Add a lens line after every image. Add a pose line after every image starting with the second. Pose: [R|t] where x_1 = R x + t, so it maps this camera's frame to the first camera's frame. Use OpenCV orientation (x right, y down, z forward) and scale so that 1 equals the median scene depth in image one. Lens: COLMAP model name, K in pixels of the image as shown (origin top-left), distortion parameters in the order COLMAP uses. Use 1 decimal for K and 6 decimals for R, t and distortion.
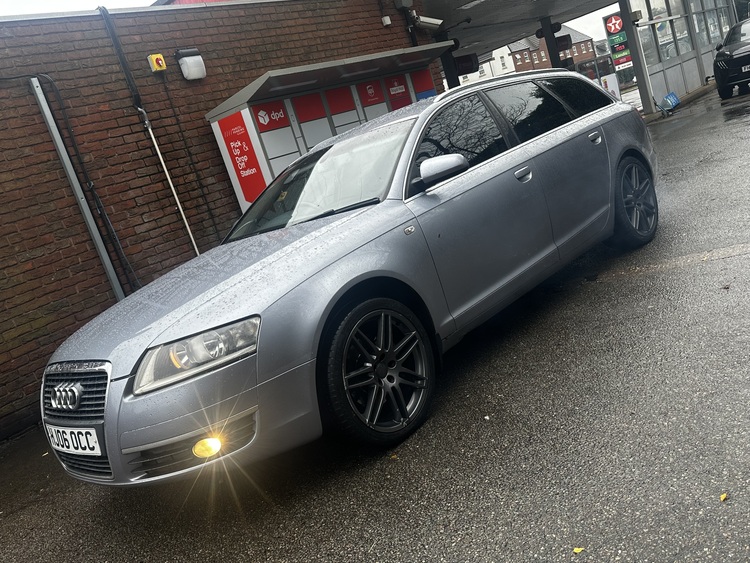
lens RADIAL K [[678.6, 0, 376.4], [0, 678.6, 281.0], [0, 0, 1]] dist [-0.044021, -0.025219]
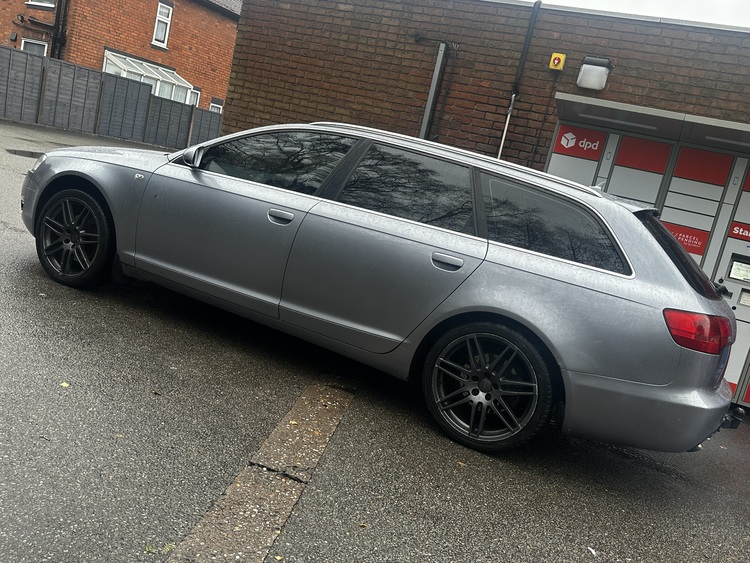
lens RADIAL K [[678.6, 0, 376.1], [0, 678.6, 282.2], [0, 0, 1]] dist [-0.044021, -0.025219]
pose [[0.194926, 0.487914, -0.850849, 0.686304], [-0.462261, 0.810802, 0.359047, -0.300703], [0.865054, 0.323327, 0.383590, 0.483579]]
